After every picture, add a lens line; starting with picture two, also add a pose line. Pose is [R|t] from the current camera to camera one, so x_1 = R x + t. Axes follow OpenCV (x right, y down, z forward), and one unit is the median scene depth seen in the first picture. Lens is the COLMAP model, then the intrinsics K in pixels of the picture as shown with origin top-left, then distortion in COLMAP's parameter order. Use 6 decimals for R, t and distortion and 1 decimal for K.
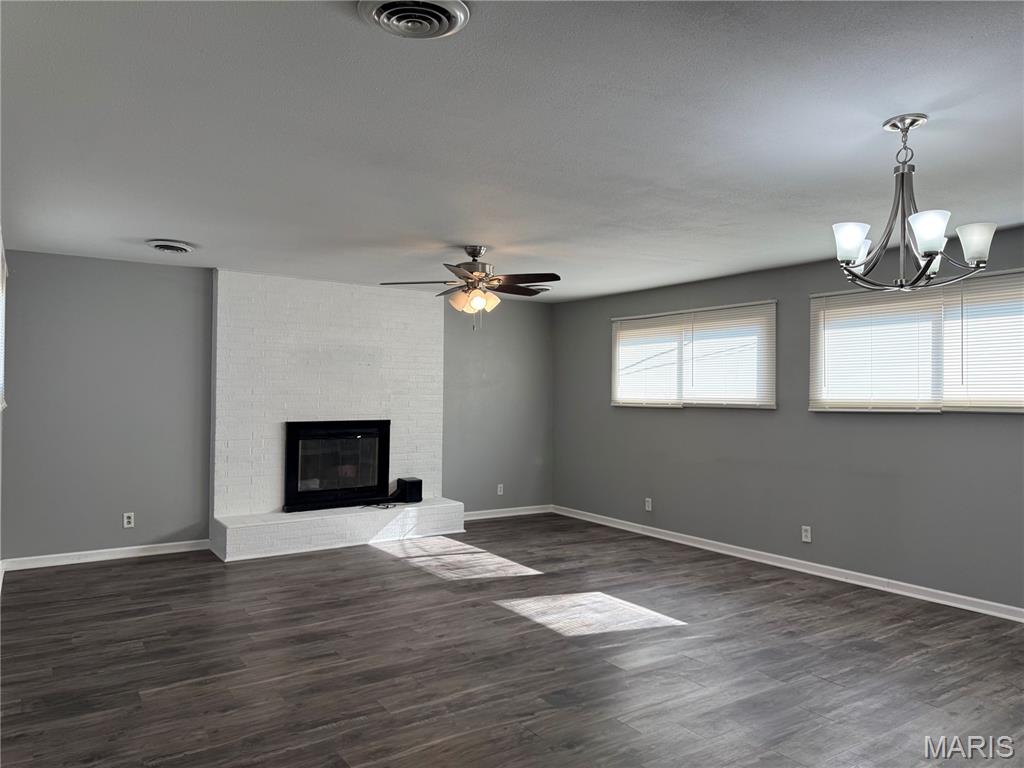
lens RADIAL K [[715.2, 0, 519.3], [0, 715.2, 370.9], [0, 0, 1]] dist [0.052686, -0.066540]
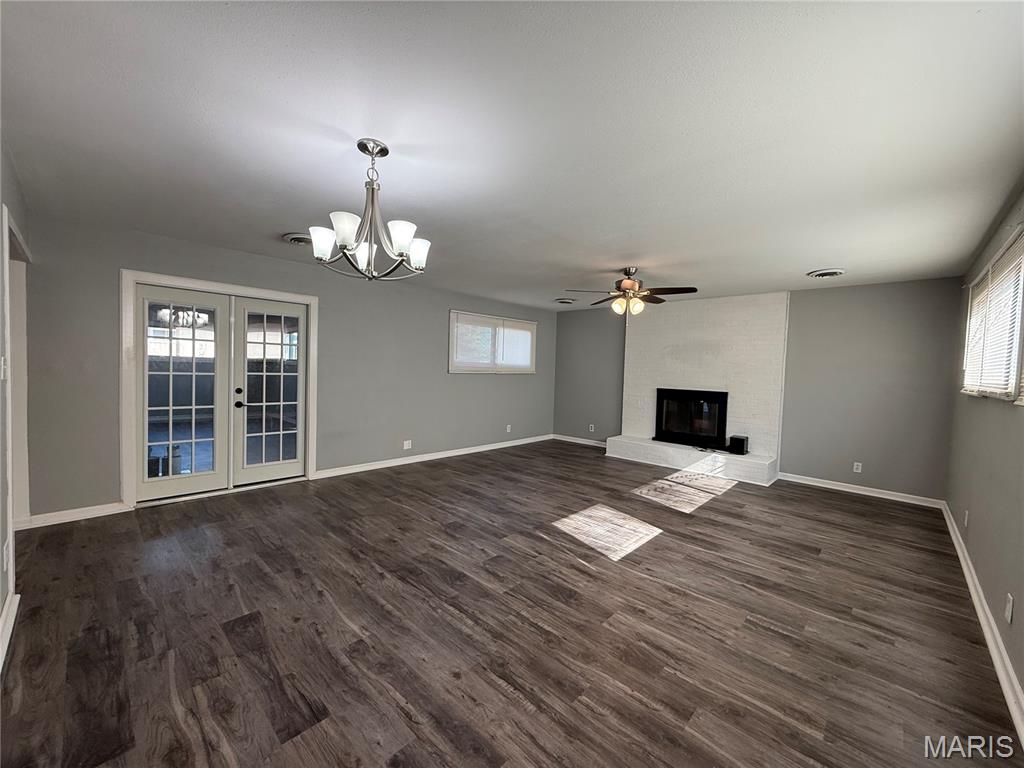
lens RADIAL K [[425.2, 0, 516.3], [0, 425.2, 369.7], [0, 0, 1]] dist [-0.000018, 0.000125]
pose [[0.207580, 0.004643, -0.978207, 0.830766], [-0.001439, 0.999989, 0.004441, 0.036739], [0.978217, 0.000486, 0.207584, 0.670269]]
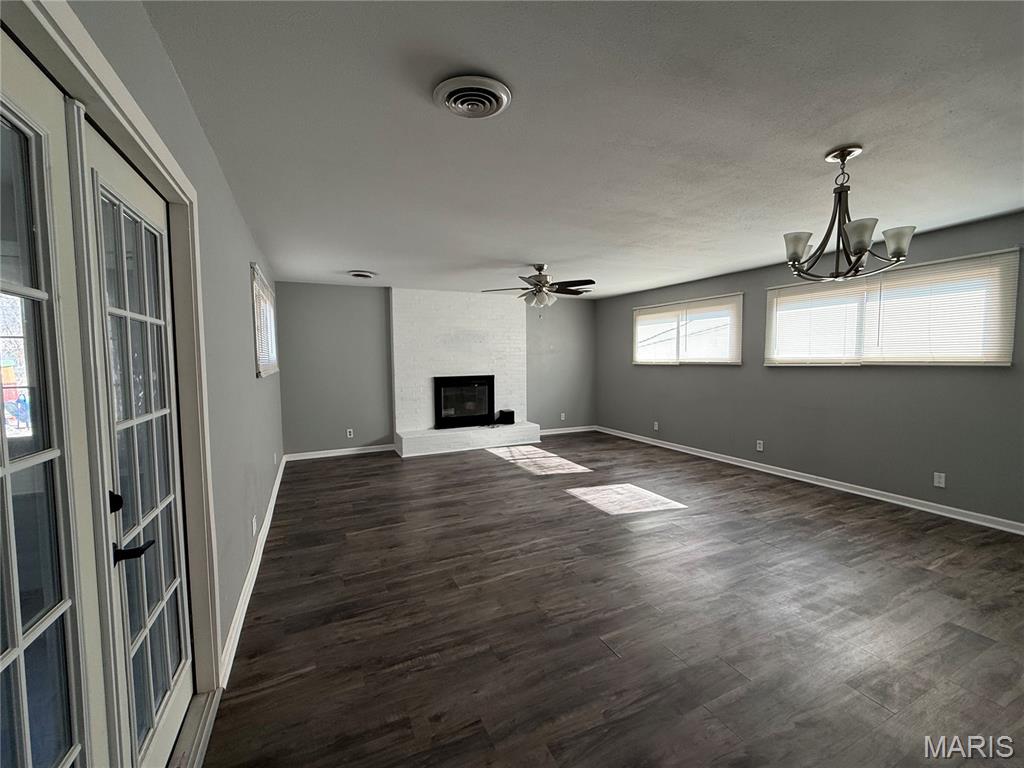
lens RADIAL K [[425.2, 0, 518.8], [0, 425.2, 382.1], [0, 0, 1]] dist [-0.000018, 0.000125]
pose [[0.989285, -0.010303, -0.145634, 0.028934], [0.023474, 0.995754, 0.089007, -0.002413], [0.144099, -0.091472, 0.985327, 0.058188]]
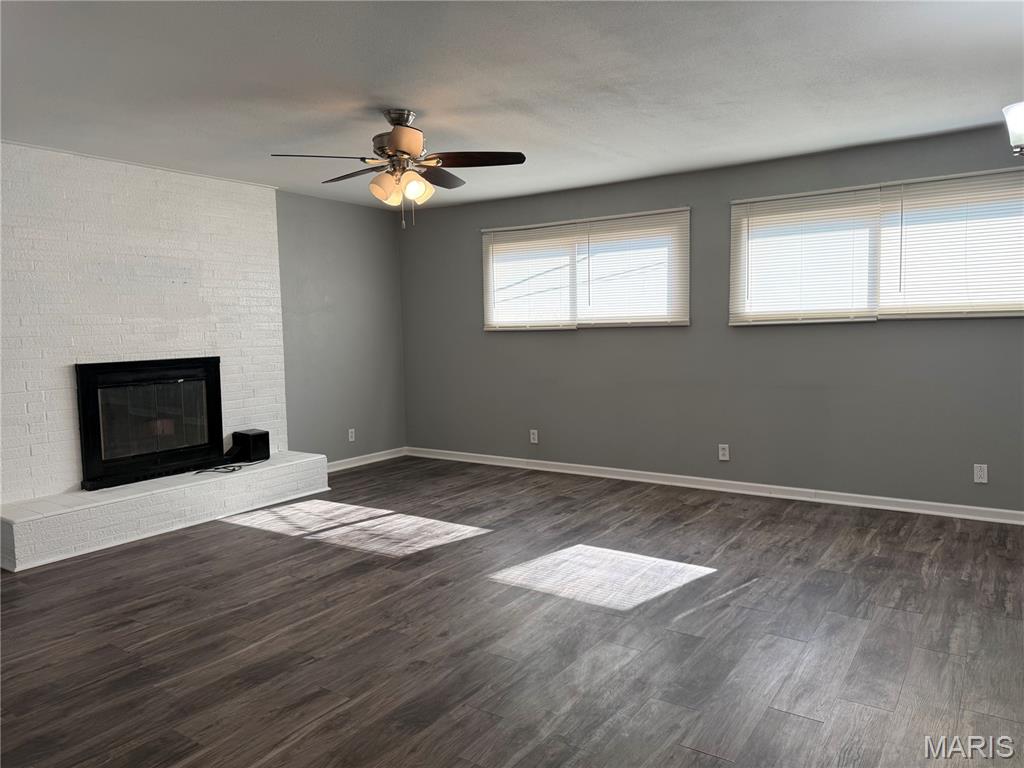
lens RADIAL K [[715.2, 0, 513.5], [0, 715.2, 373.9], [0, 0, 1]] dist [0.052686, -0.066540]
pose [[0.930127, -0.051585, 0.363596, -0.267150], [0.016581, 0.994975, 0.098745, 0.026437], [-0.366862, -0.085817, 0.926308, 0.277438]]
